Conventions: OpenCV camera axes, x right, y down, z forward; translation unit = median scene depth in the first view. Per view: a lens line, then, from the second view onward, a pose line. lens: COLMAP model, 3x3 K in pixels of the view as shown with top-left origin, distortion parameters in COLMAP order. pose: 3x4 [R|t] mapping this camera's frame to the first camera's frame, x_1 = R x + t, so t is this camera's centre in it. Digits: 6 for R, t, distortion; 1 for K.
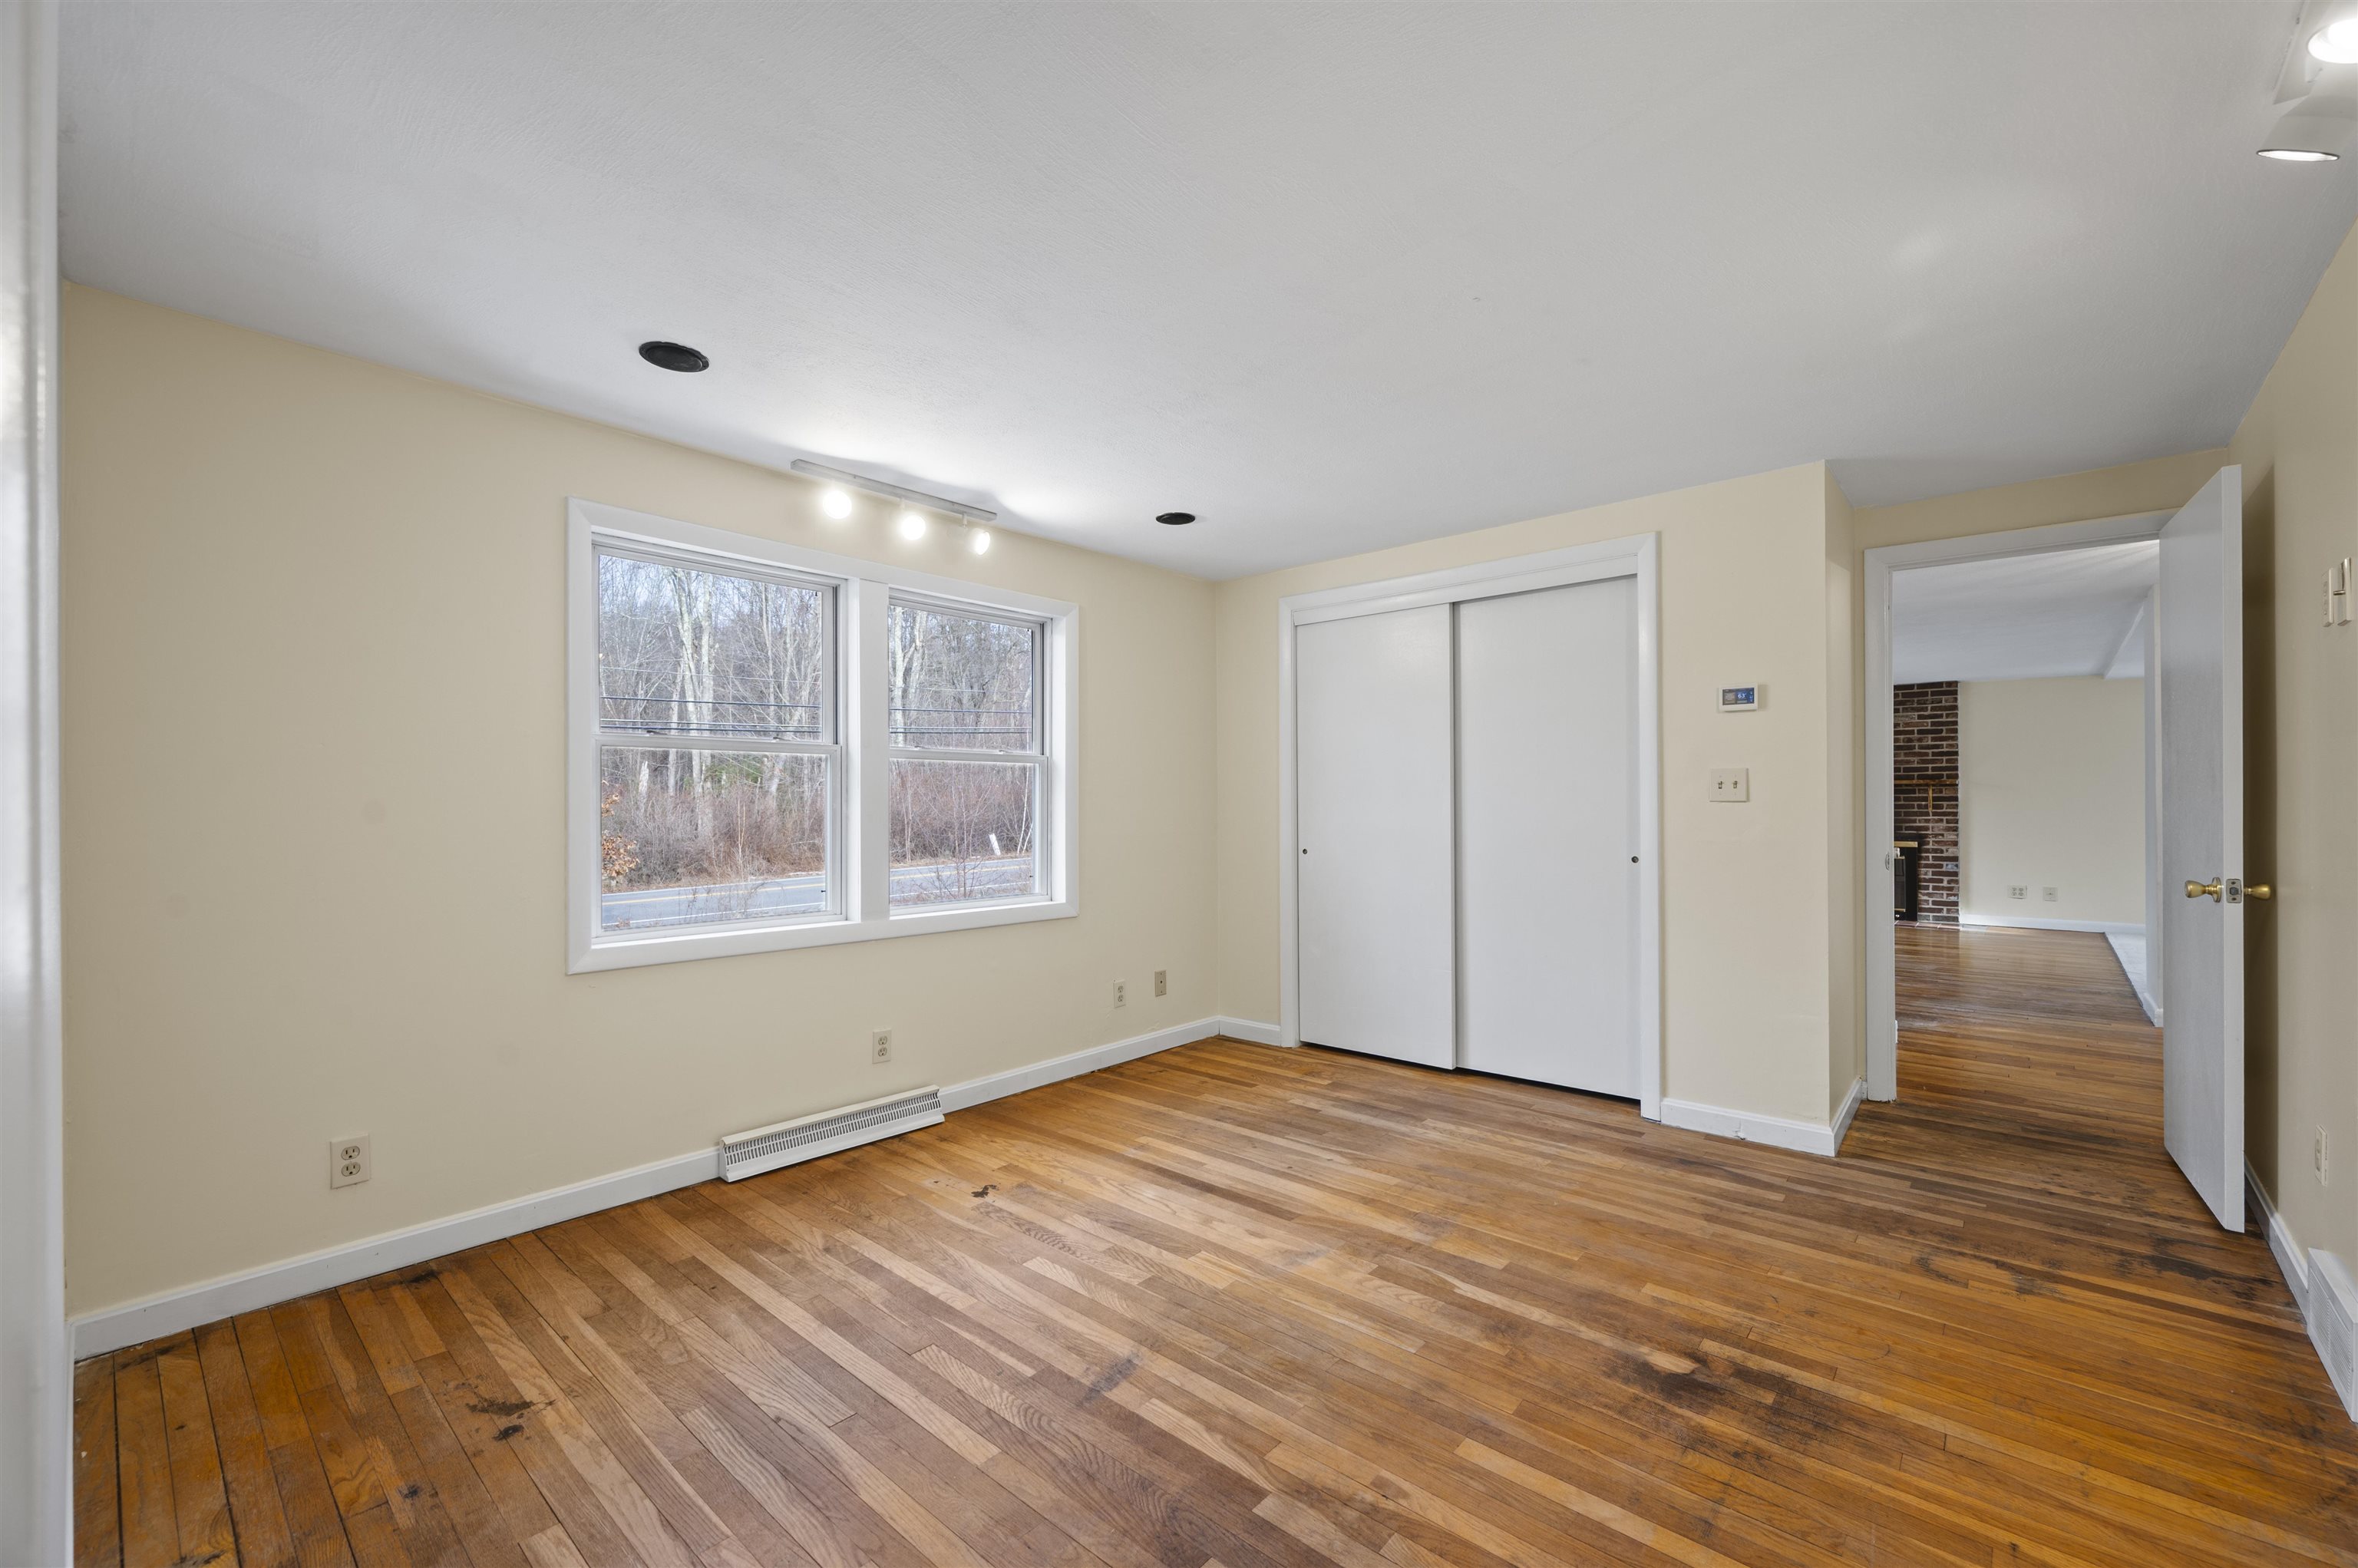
lens RADIAL K [[975.6, 0, 1170.2], [0, 975.6, 798.3], [0, 0, 1]] dist [-0.001334, 0.001149]
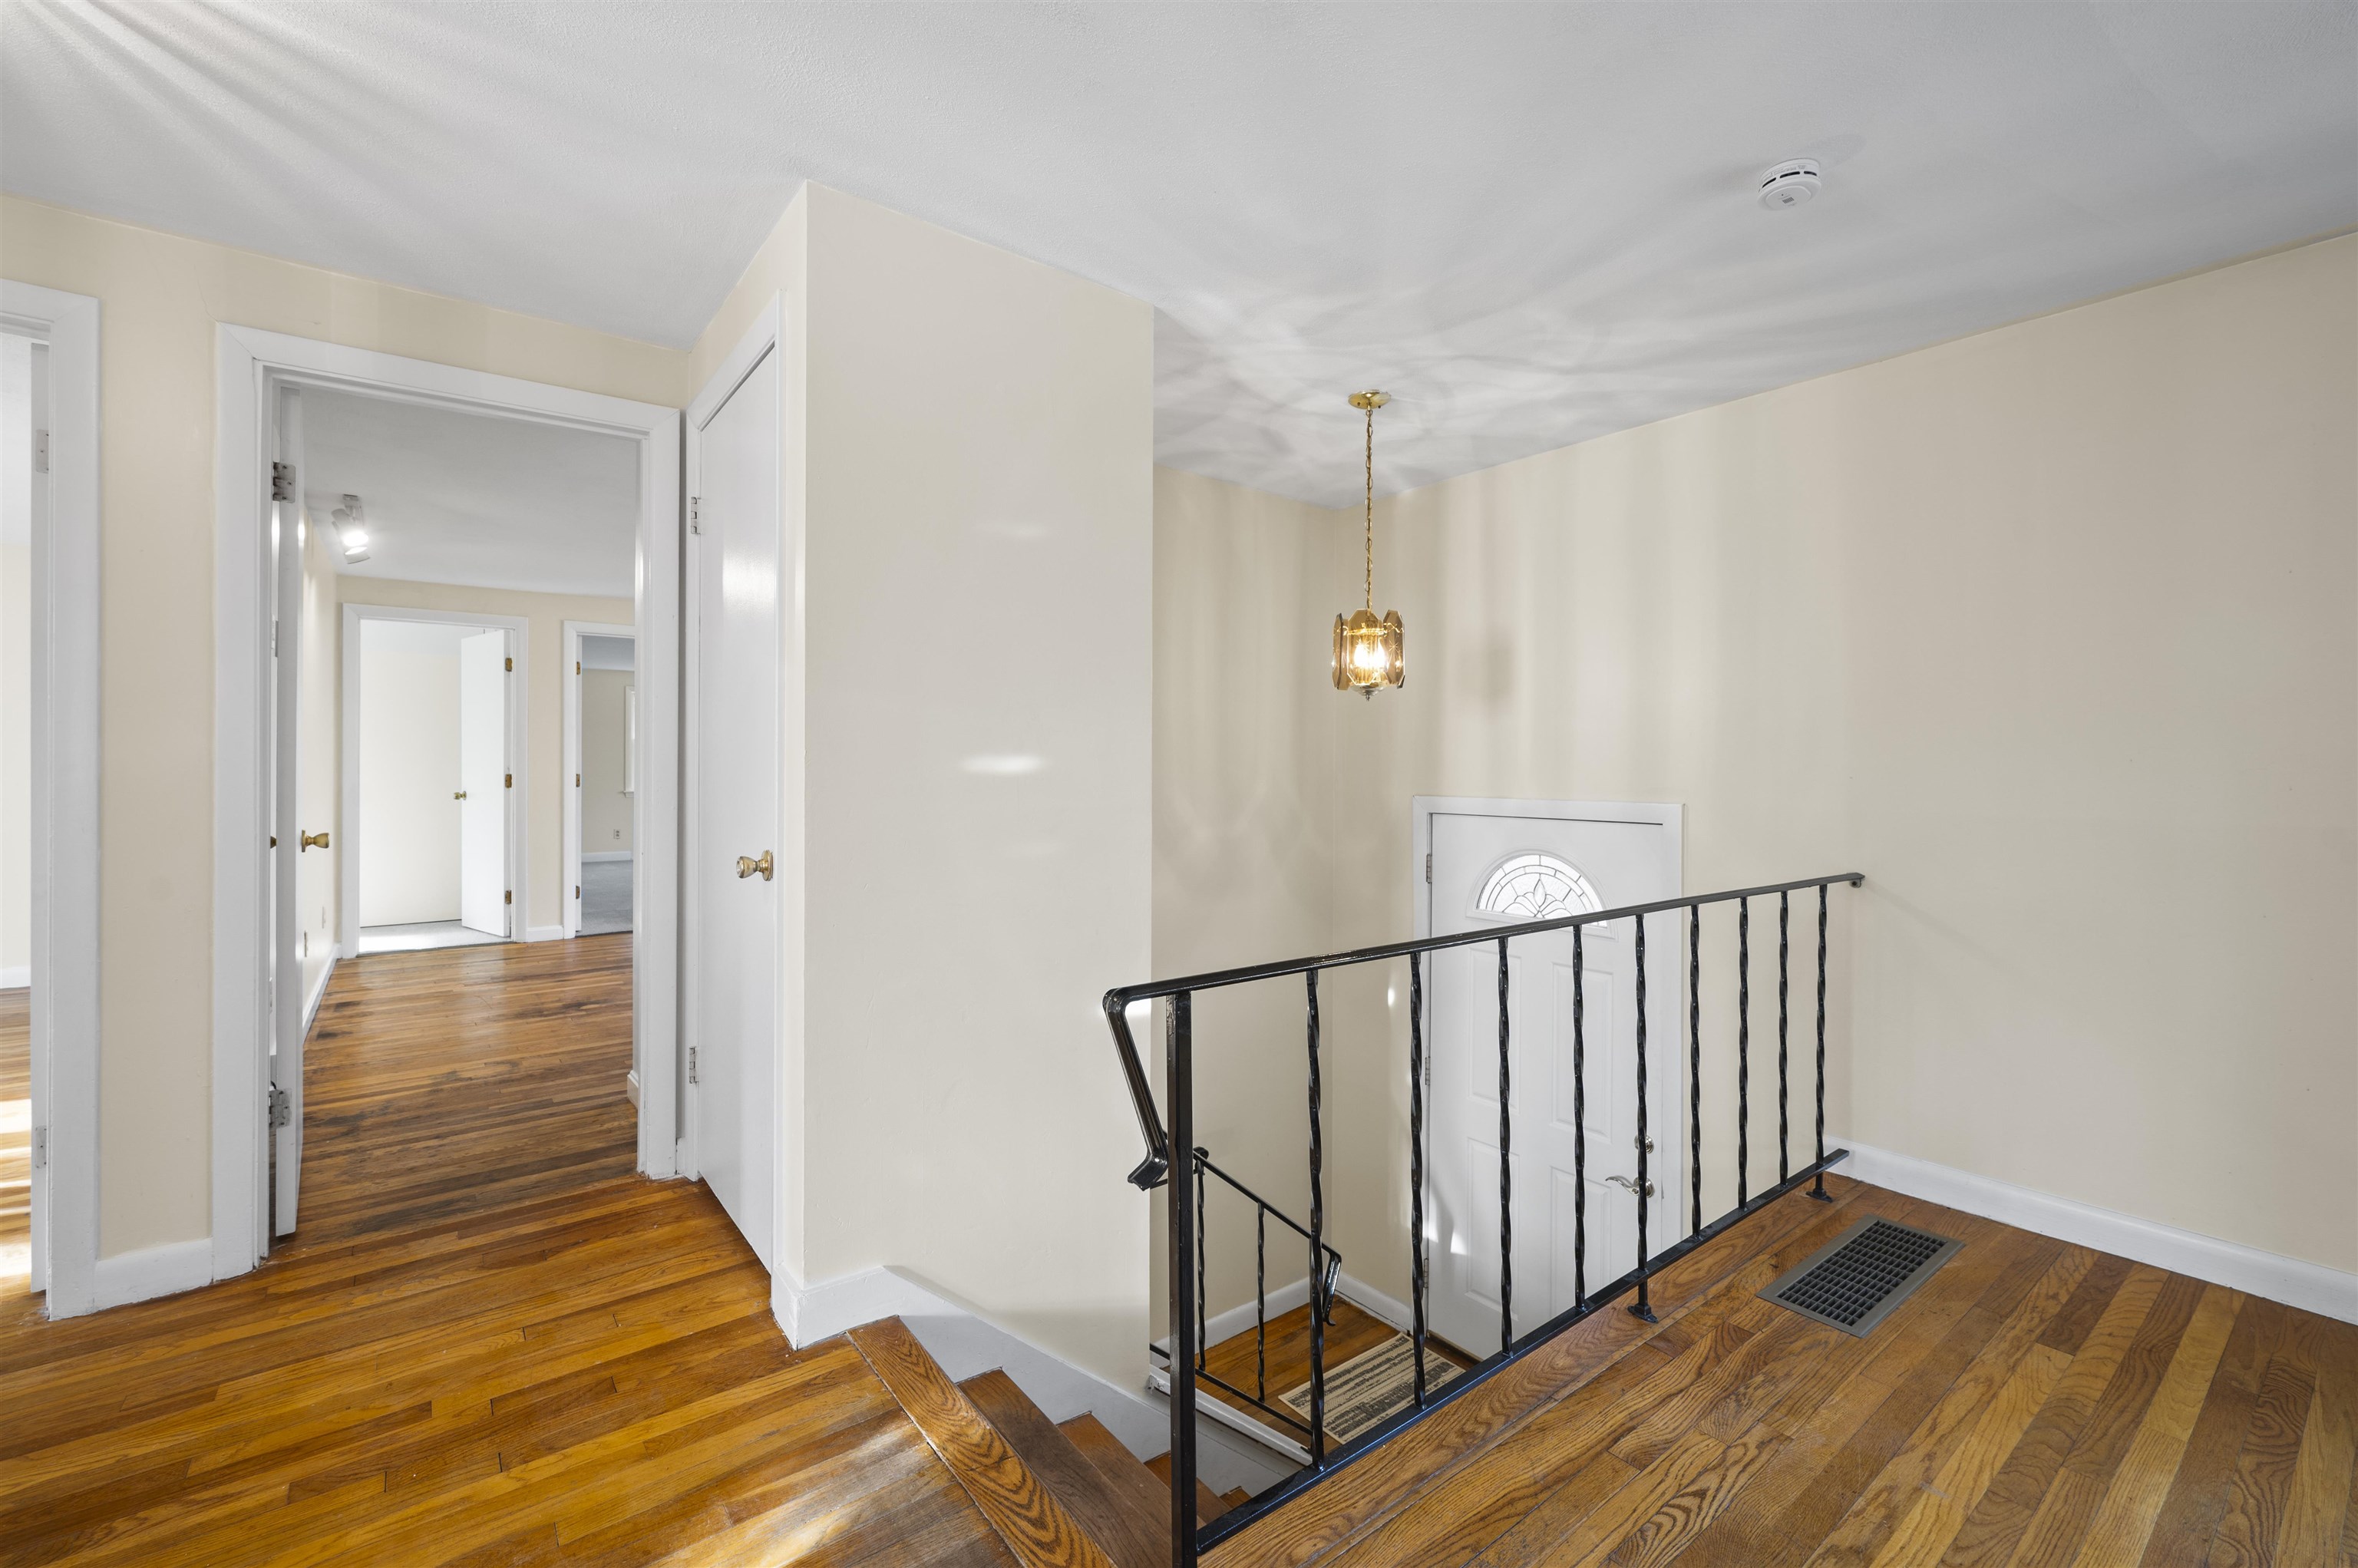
lens RADIAL K [[975.6, 0, 1166.7], [0, 975.6, 779.2], [0, 0, 1]] dist [-0.001334, 0.001149]
pose [[-0.189418, 0.007957, -0.981864, 1.929425], [-0.005901, 0.999940, 0.009242, 0.013267], [0.981879, 0.007544, -0.189360, 2.129105]]
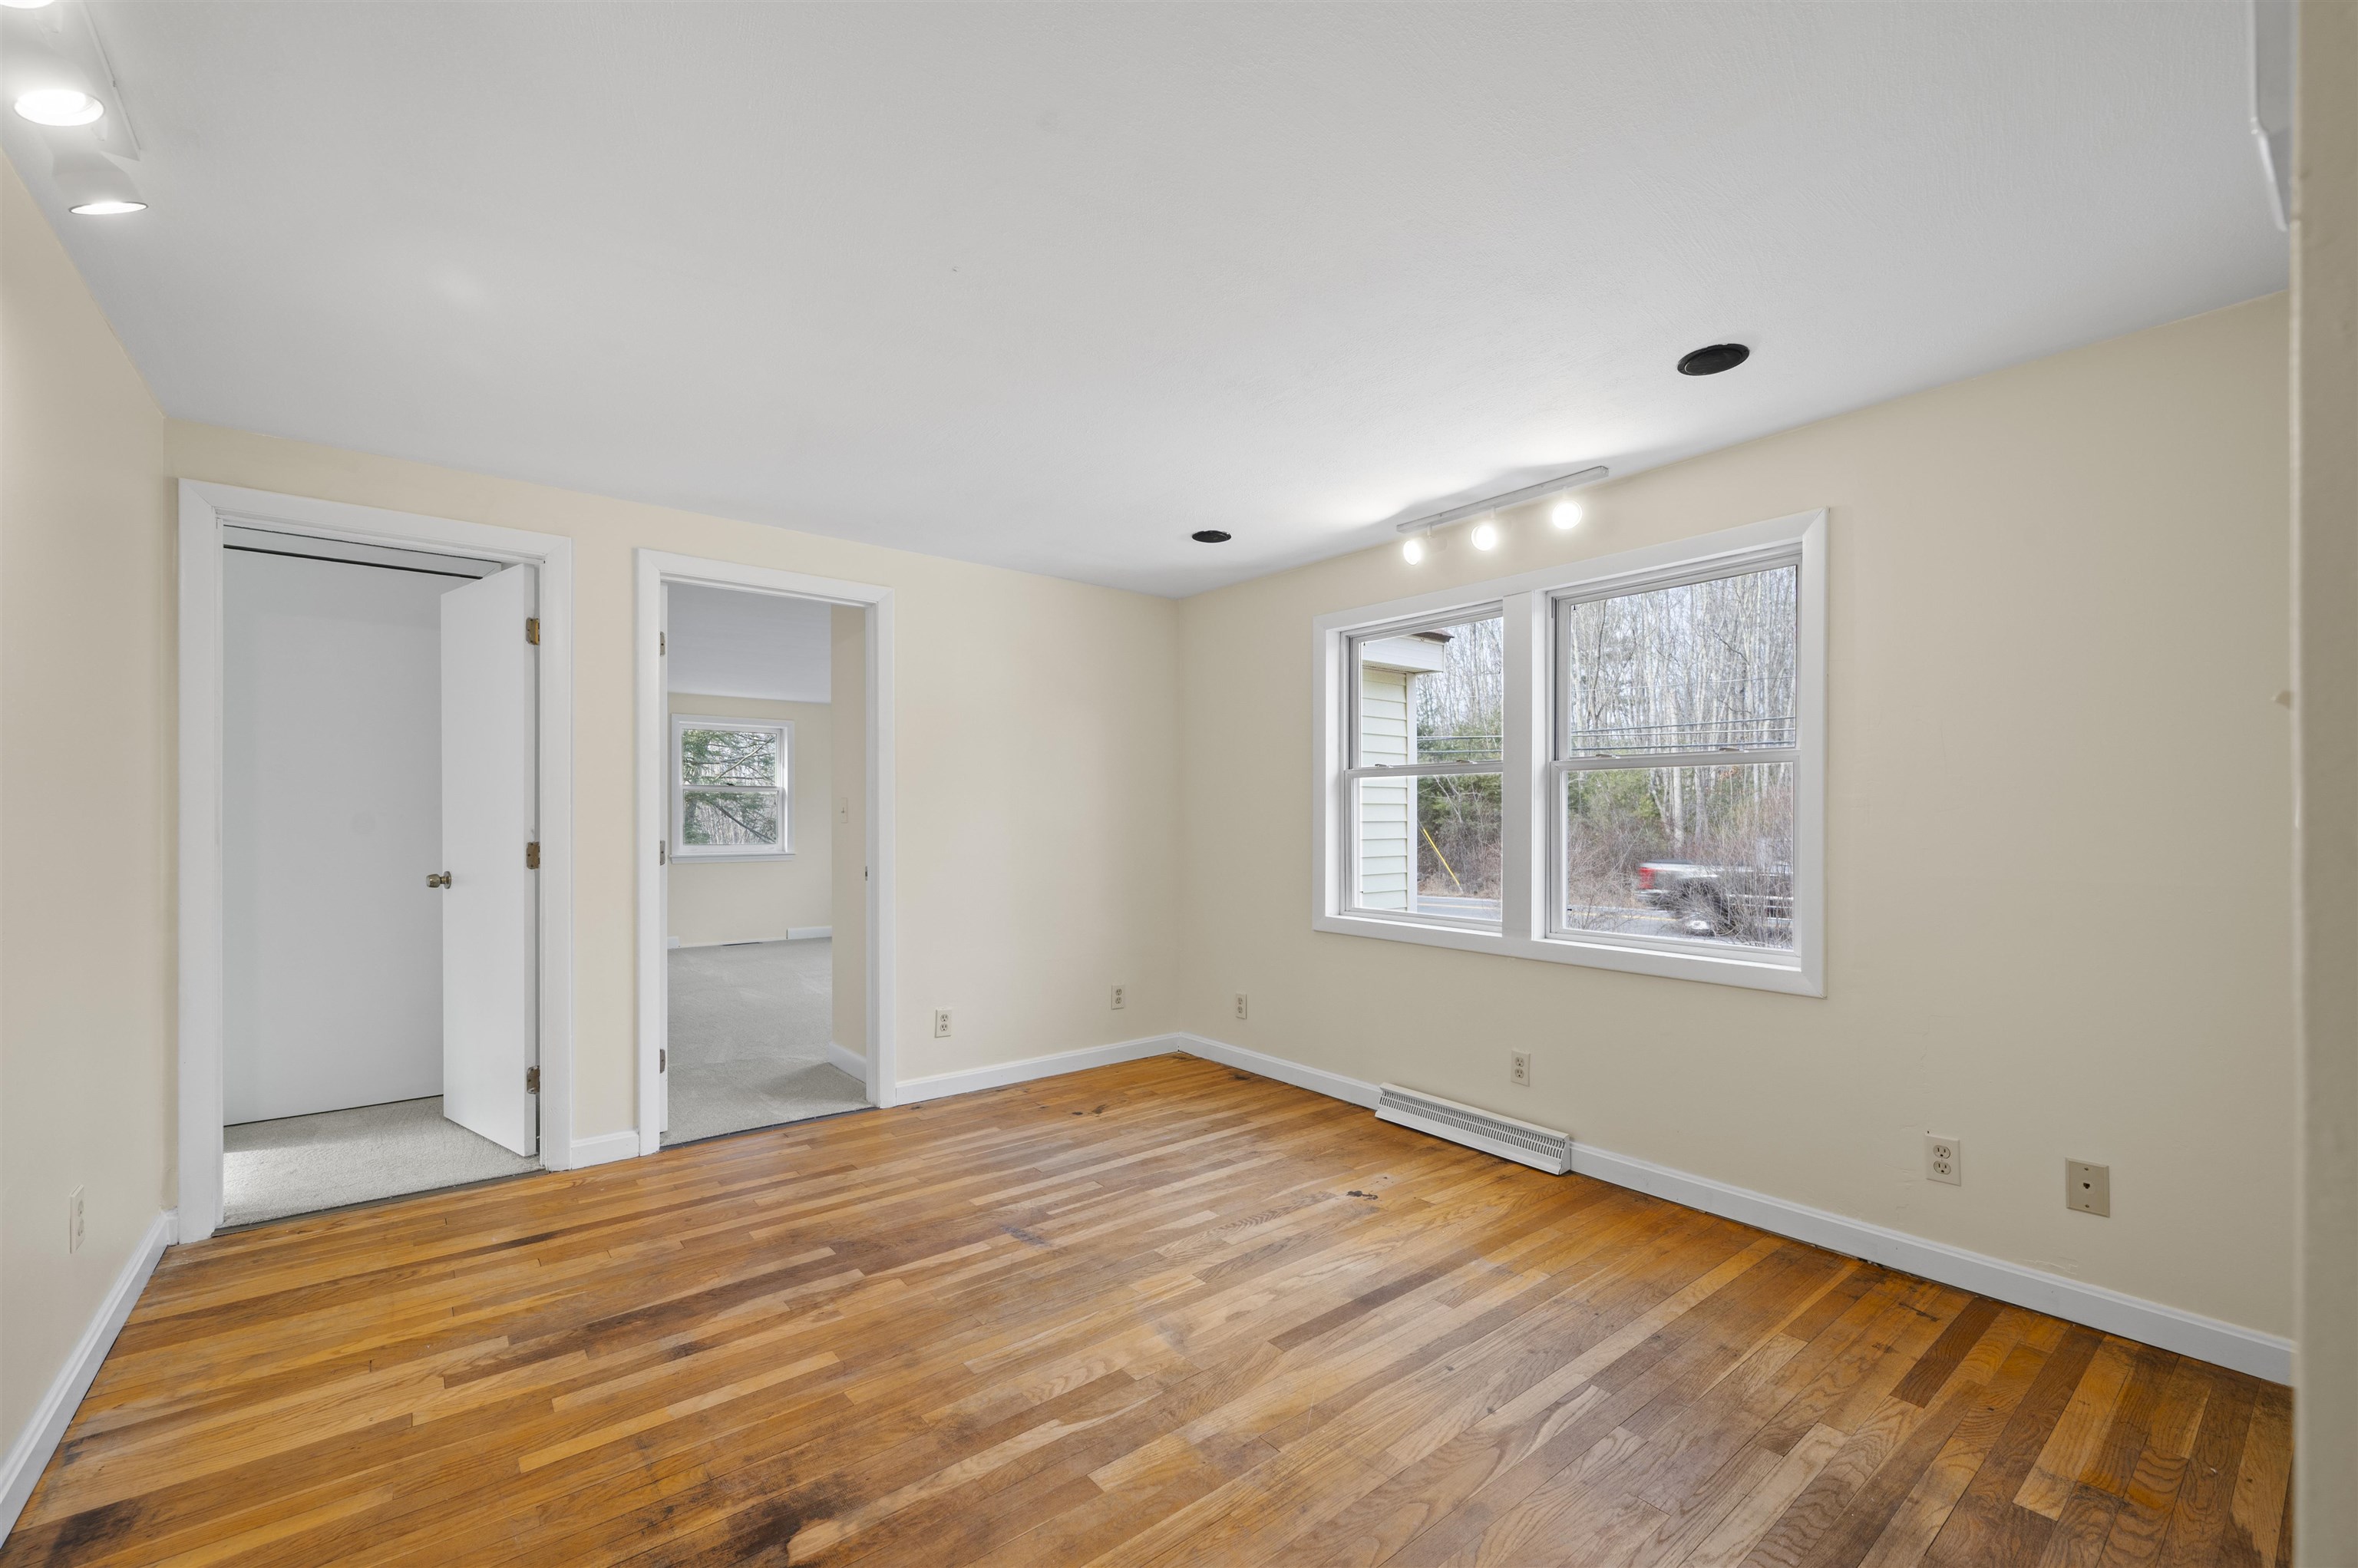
lens RADIAL K [[975.6, 0, 1189.6], [0, 975.6, 809.0], [0, 0, 1]] dist [-0.001334, 0.001149]
pose [[-0.166828, -0.005384, -0.985971, 0.959626], [0.002912, 0.999978, -0.005953, 0.000255], [0.985982, -0.003864, -0.166808, 1.110068]]
